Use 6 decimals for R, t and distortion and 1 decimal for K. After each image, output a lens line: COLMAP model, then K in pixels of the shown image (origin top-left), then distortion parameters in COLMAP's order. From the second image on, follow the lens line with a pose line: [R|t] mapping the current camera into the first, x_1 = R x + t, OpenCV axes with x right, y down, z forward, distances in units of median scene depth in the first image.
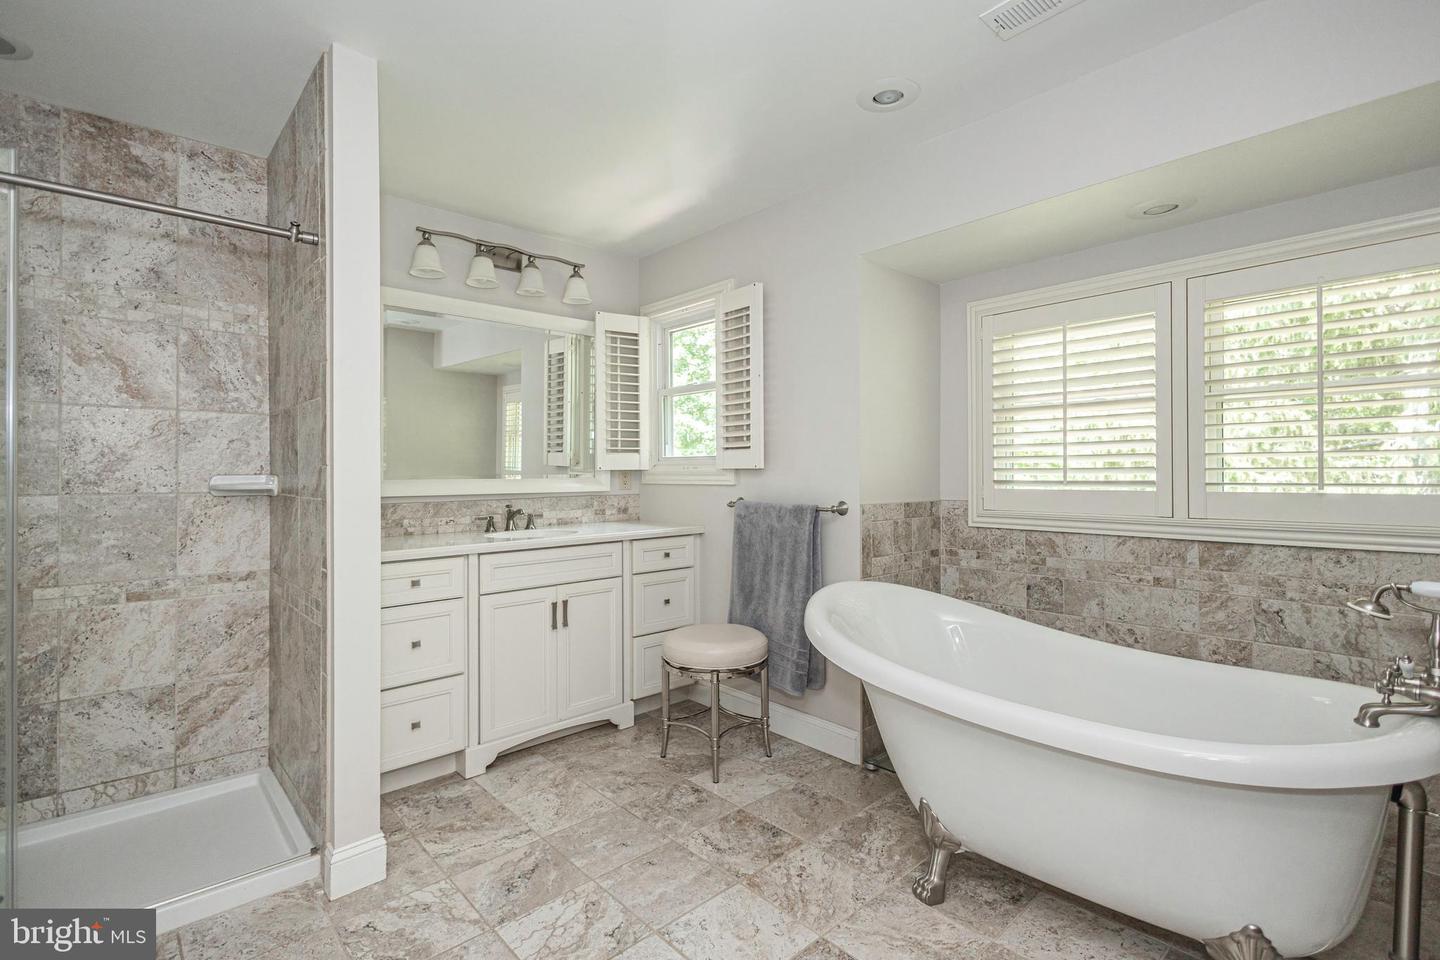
lens RADIAL K [[671.0, 0, 719.6], [0, 671.0, 470.9], [0, 0, 1]] dist [0.004042, -0.000354]
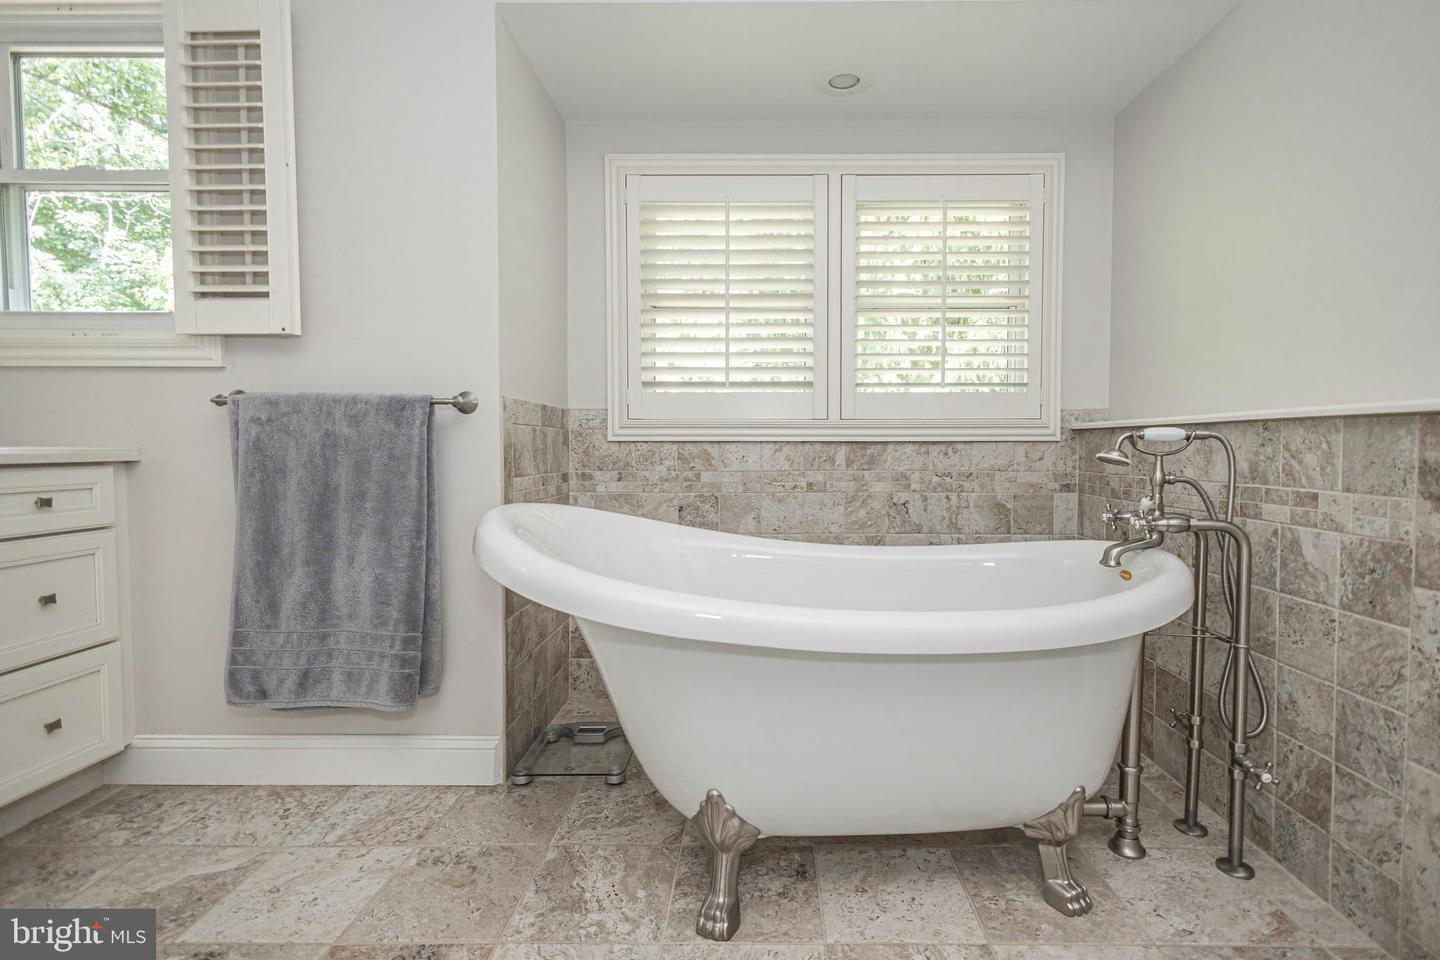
lens RADIAL K [[654.5, 0, 724.7], [0, 654.5, 491.6], [0, 0, 1]] dist [0.003273, -0.003981]
pose [[0.671168, -0.040096, 0.740220, -0.164360], [-0.004706, 0.998286, 0.058342, 0.141480], [-0.741290, -0.042641, 0.669829, 0.551135]]
